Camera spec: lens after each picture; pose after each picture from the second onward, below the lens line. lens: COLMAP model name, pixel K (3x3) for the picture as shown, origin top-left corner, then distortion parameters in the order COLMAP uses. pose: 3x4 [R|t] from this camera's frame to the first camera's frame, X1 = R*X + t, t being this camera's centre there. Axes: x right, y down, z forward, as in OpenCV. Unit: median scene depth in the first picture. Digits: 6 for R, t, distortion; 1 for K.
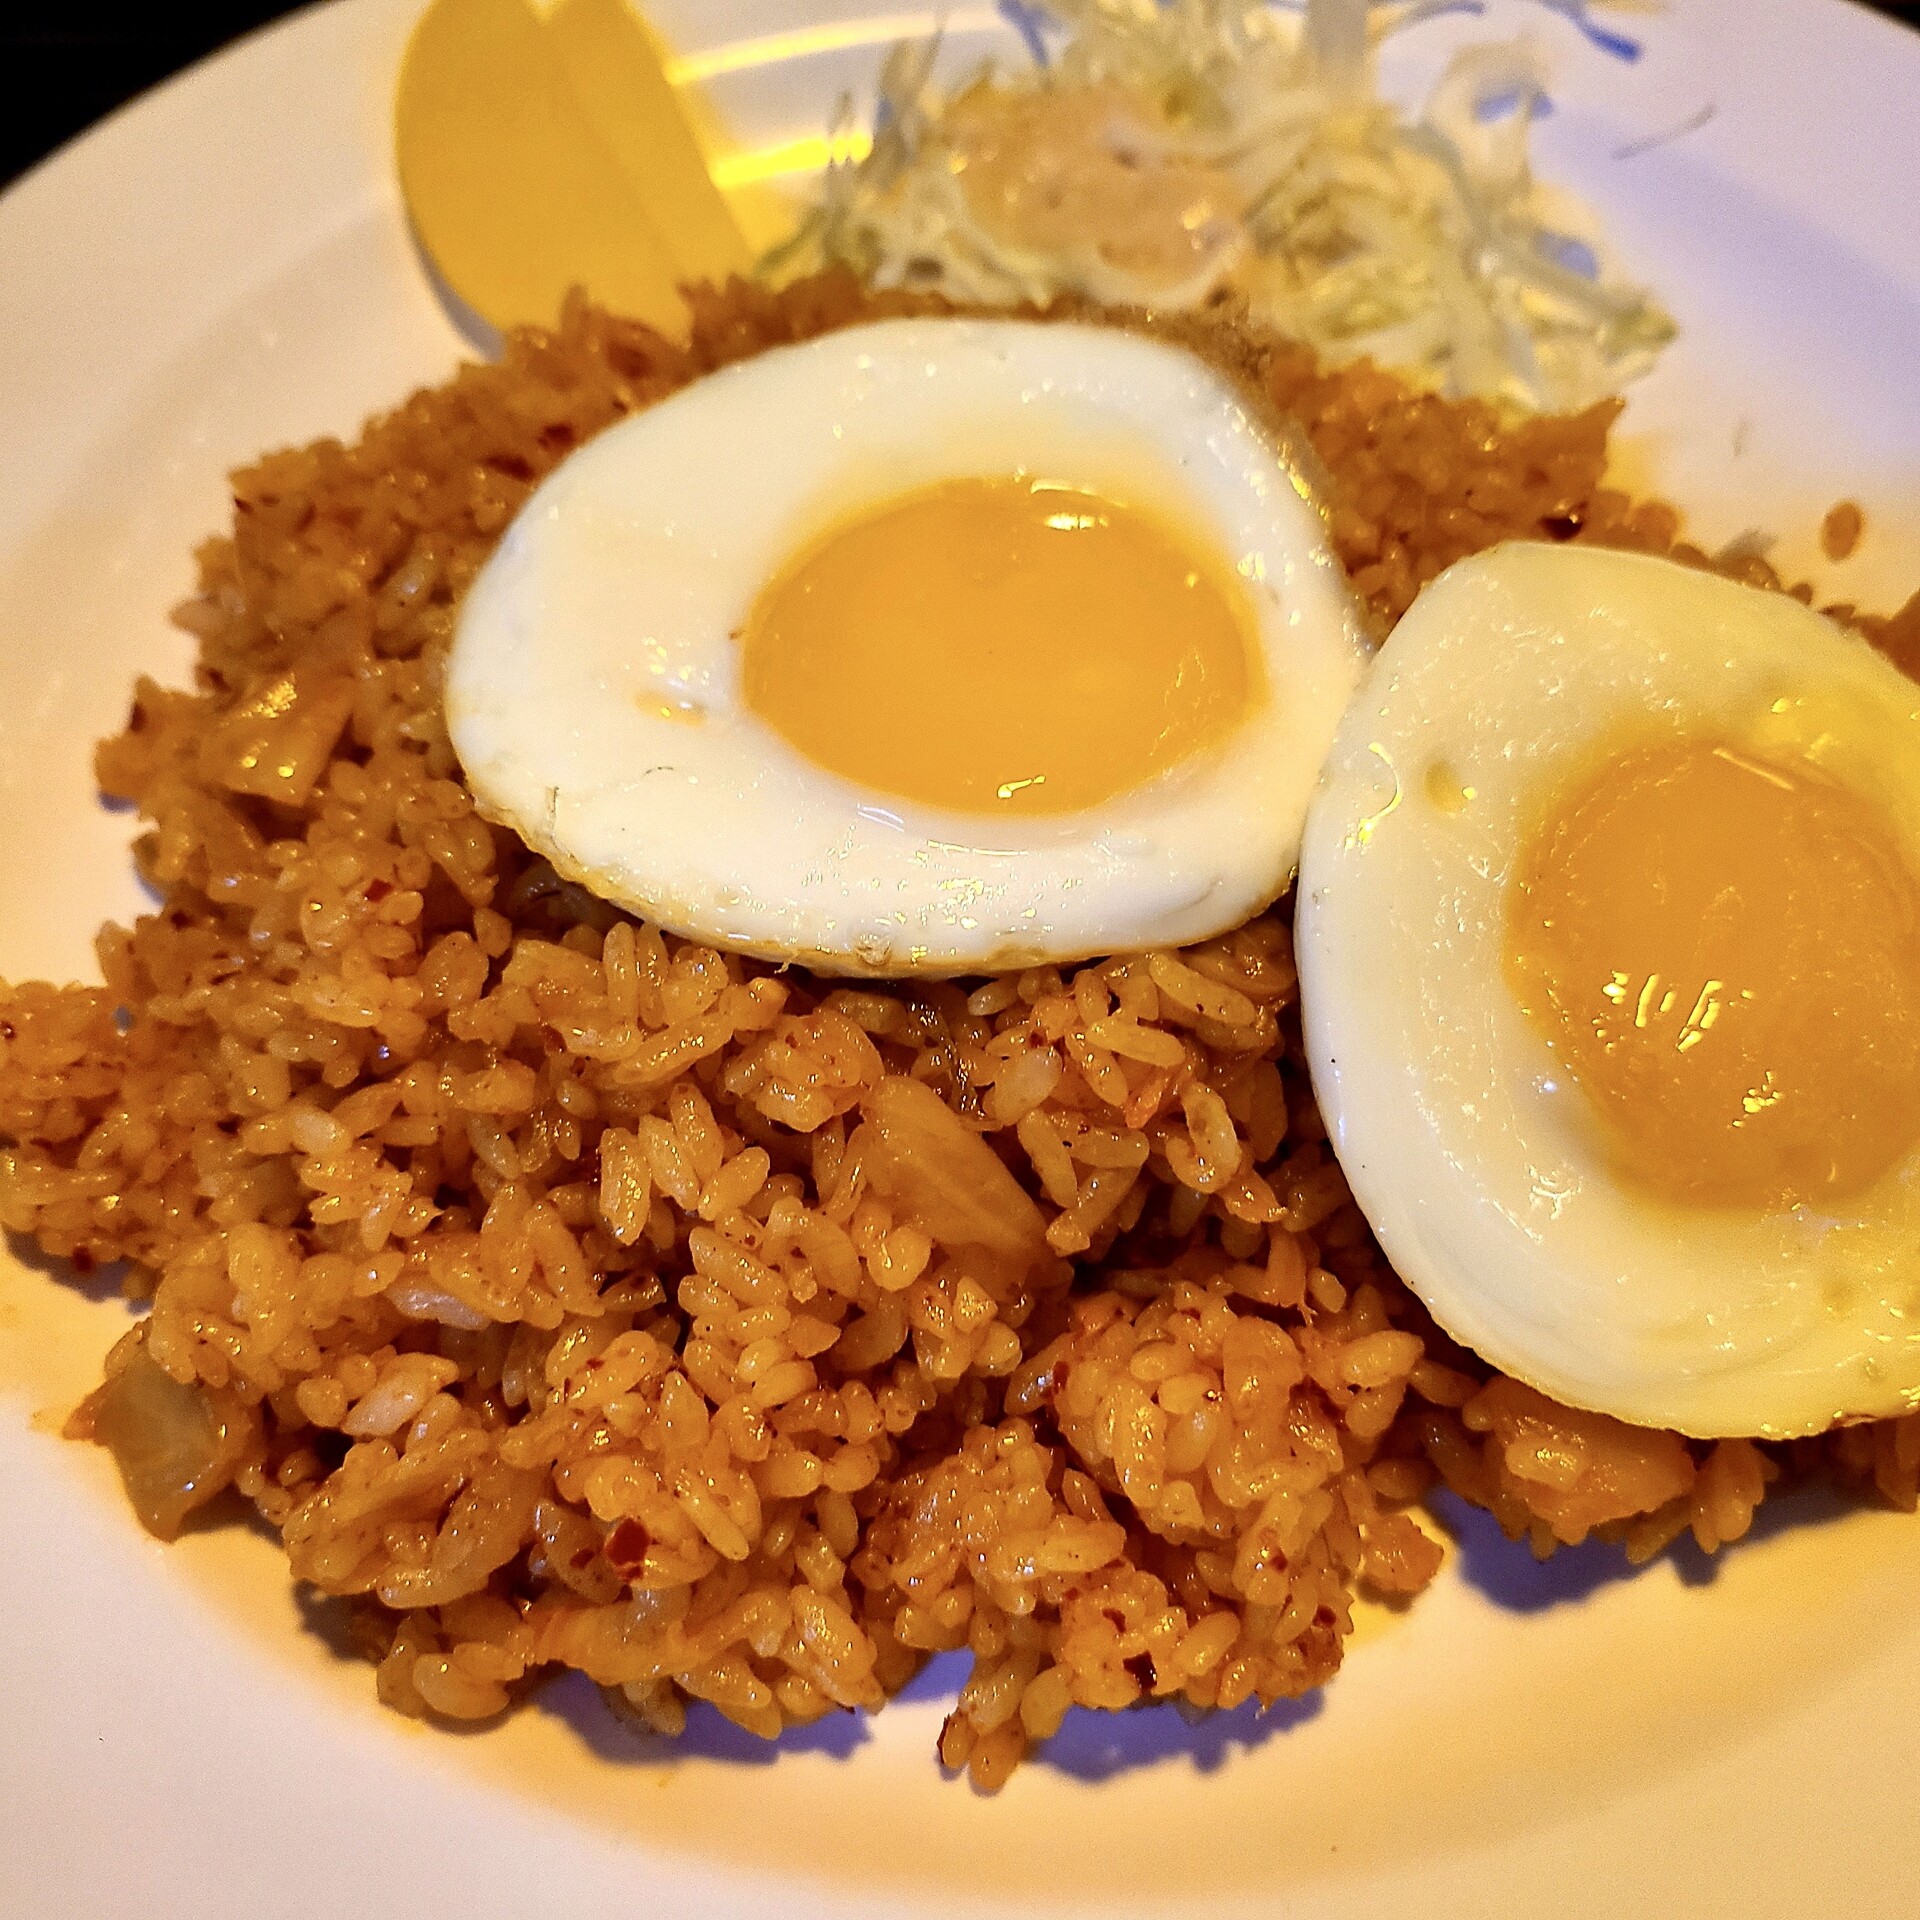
lens RADIAL K [[1998.6, 0, 957.0], [0, 1998.6, 956.8], [0, 0, 1]] dist [-0.006578, 0.000000]
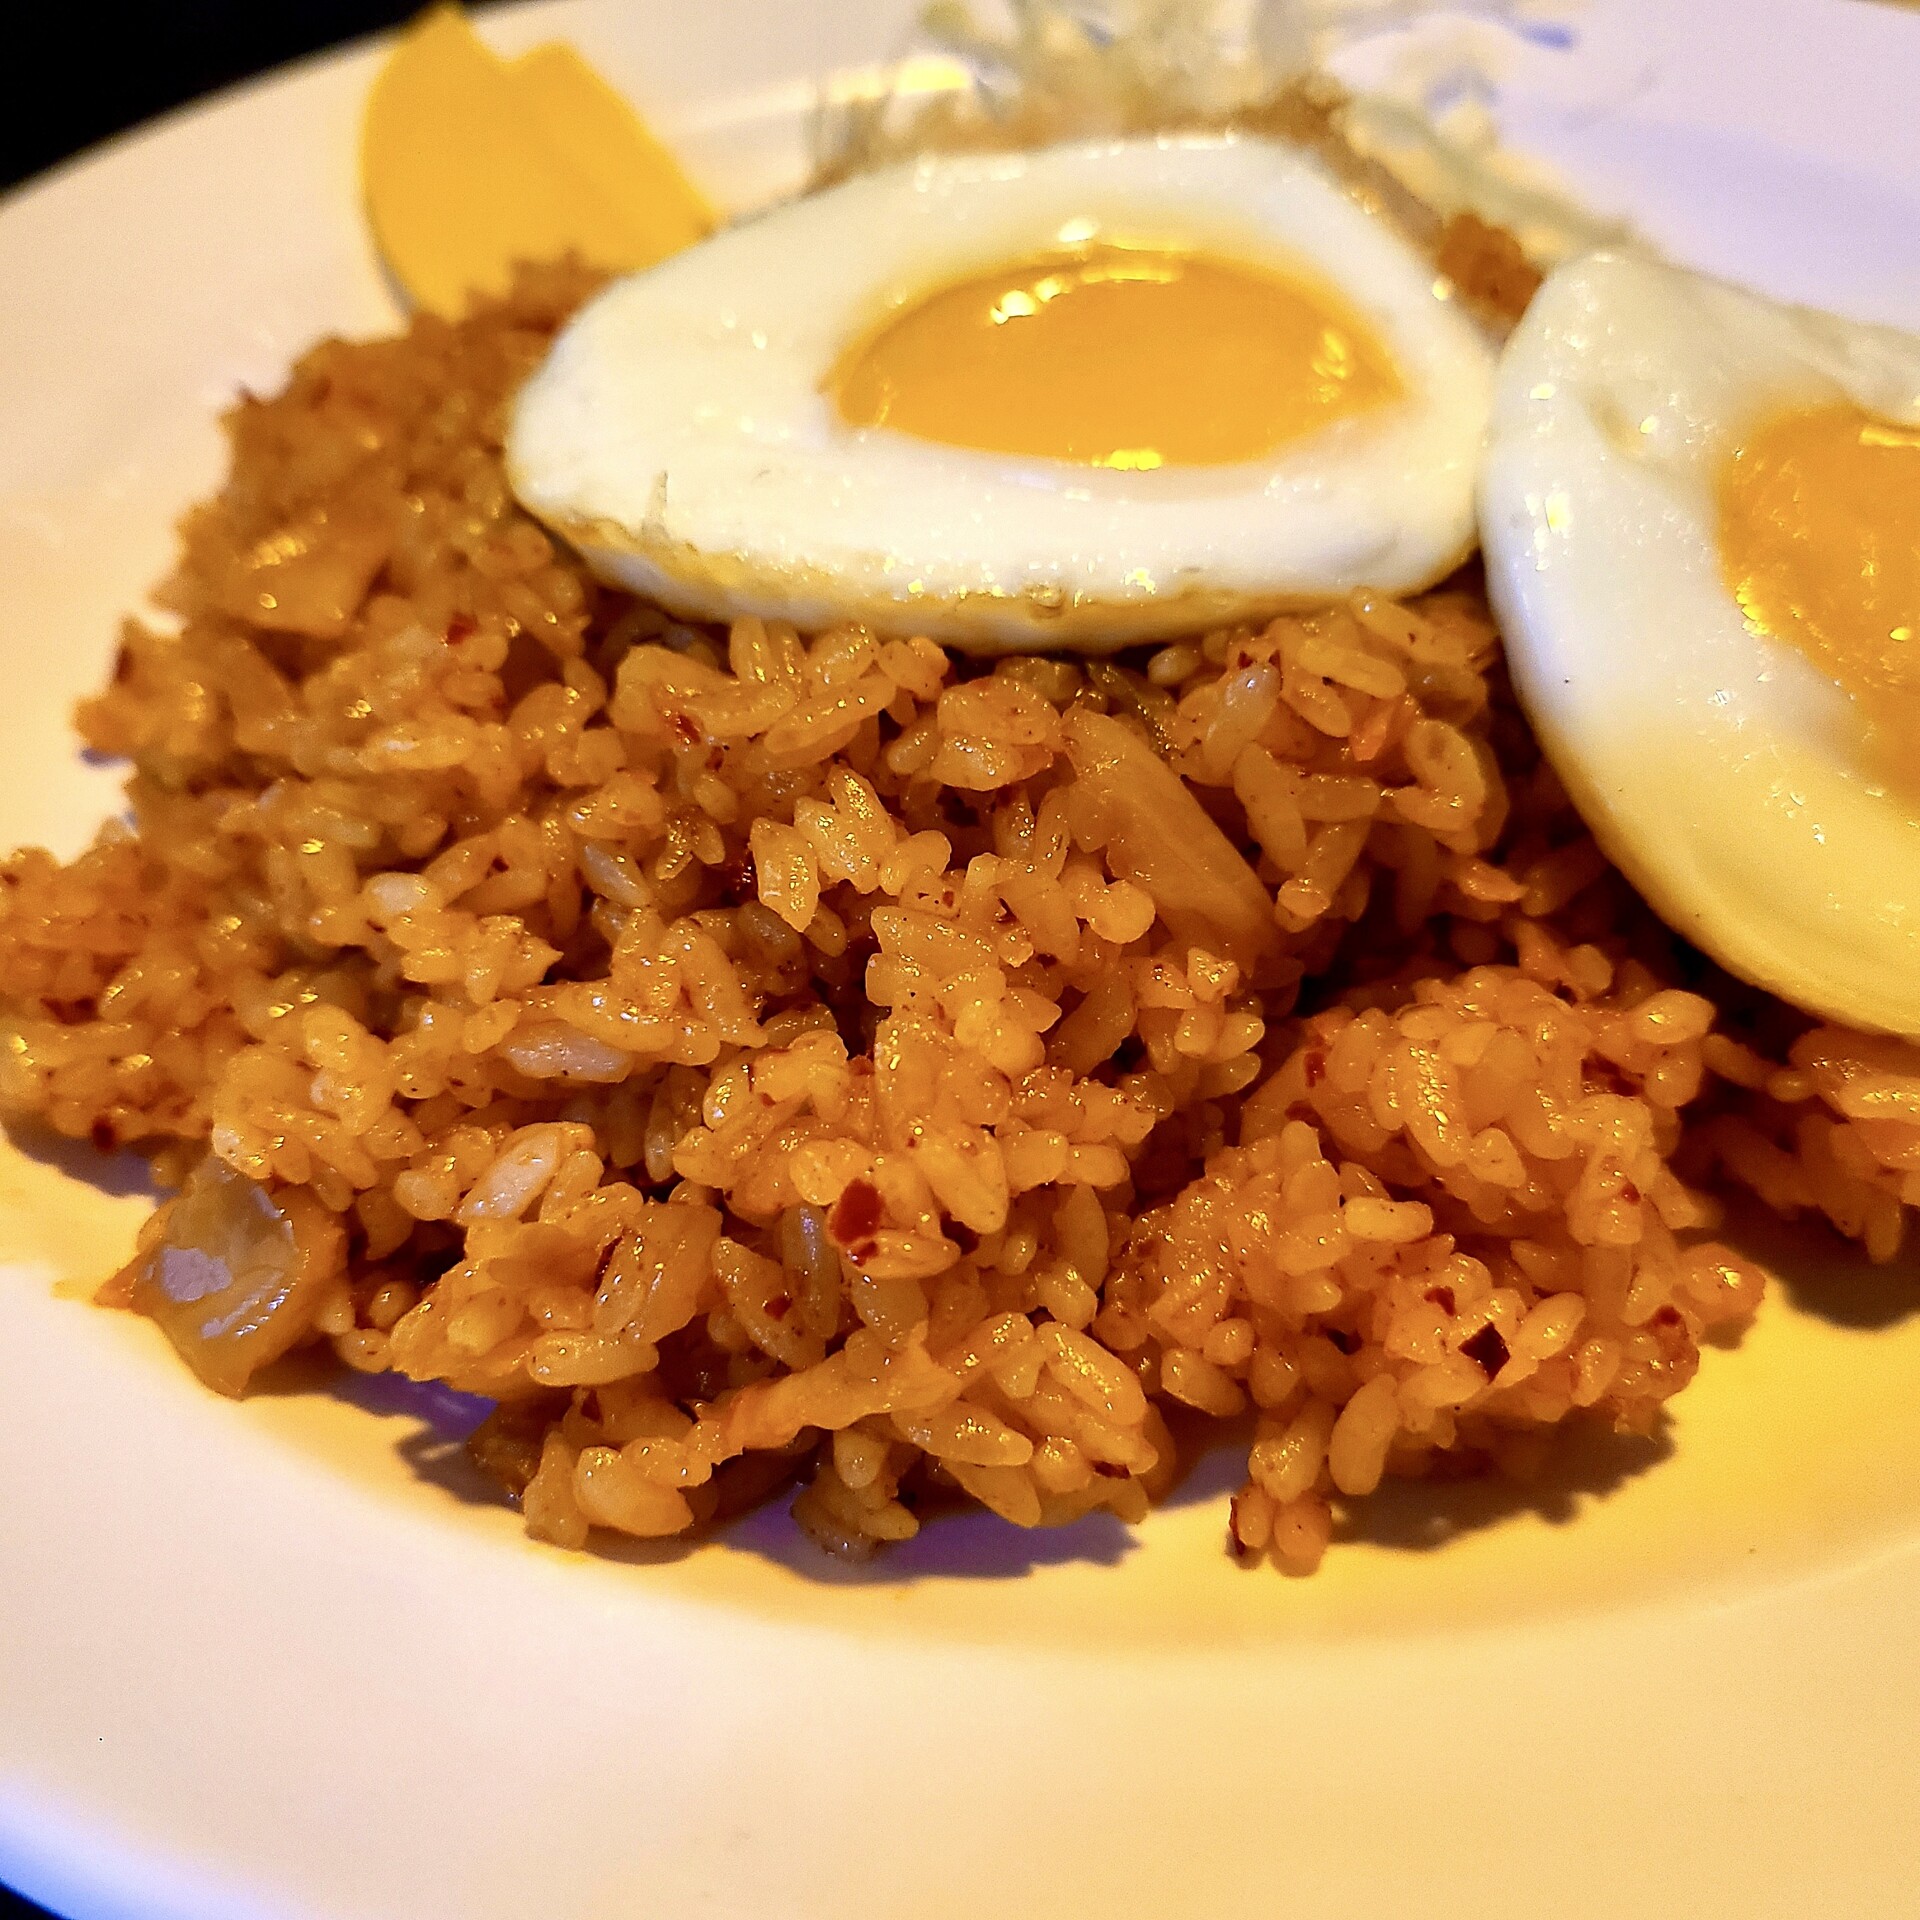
lens RADIAL K [[1998.6, 0, 963.5], [0, 1998.6, 962.3], [0, 0, 1]] dist [-0.006578, 0.000000]
pose [[0.993491, -0.087952, 0.072386, -0.152949], [0.100819, 0.974716, -0.199409, 0.320478], [-0.053017, 0.205409, 0.977239, 0.171650]]
